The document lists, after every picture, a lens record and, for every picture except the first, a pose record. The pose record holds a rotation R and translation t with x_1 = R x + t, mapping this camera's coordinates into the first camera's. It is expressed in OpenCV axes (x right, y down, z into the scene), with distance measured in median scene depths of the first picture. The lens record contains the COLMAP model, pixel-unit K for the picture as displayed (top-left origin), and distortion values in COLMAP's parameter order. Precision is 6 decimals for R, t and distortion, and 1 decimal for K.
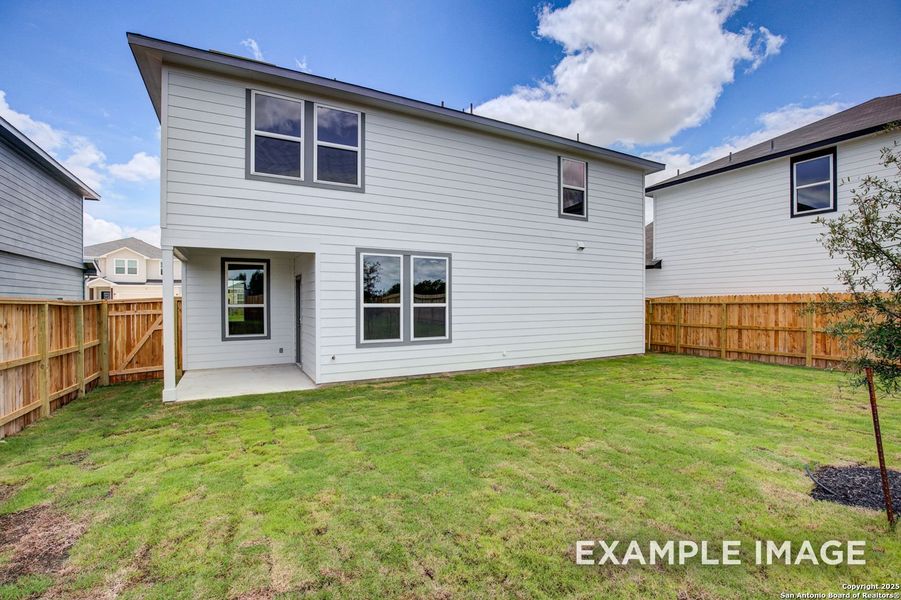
lens RADIAL K [[418.6, 0, 459.8], [0, 418.6, 300.6], [0, 0, 1]] dist [-0.000010, -0.000100]
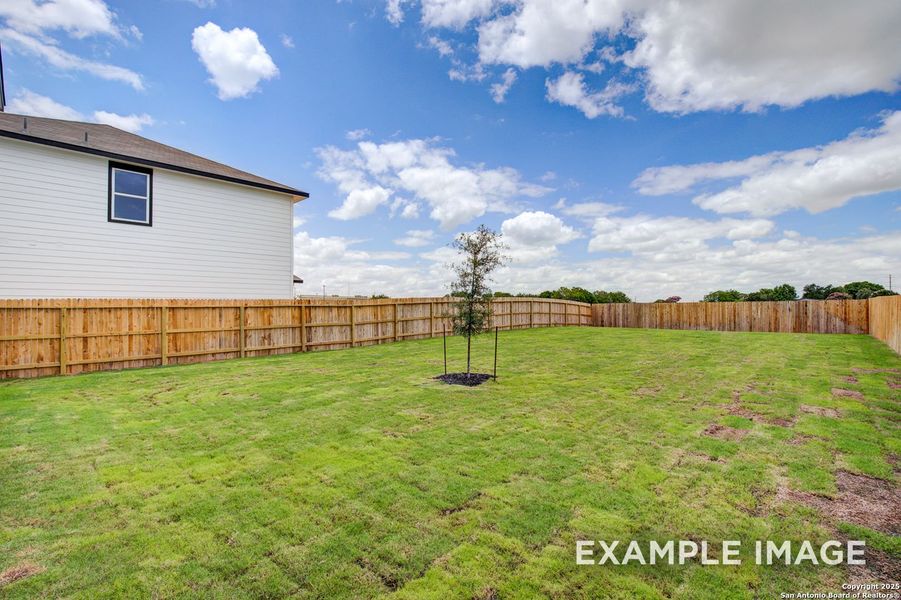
lens RADIAL K [[418.6, 0, 459.2], [0, 418.6, 305.0], [0, 0, 1]] dist [-0.000010, -0.000100]
pose [[-0.311426, 0.012233, 0.950192, -0.425912], [0.000880, 0.999920, -0.012585, 0.012545], [-0.950270, -0.003083, -0.311412, 0.559375]]
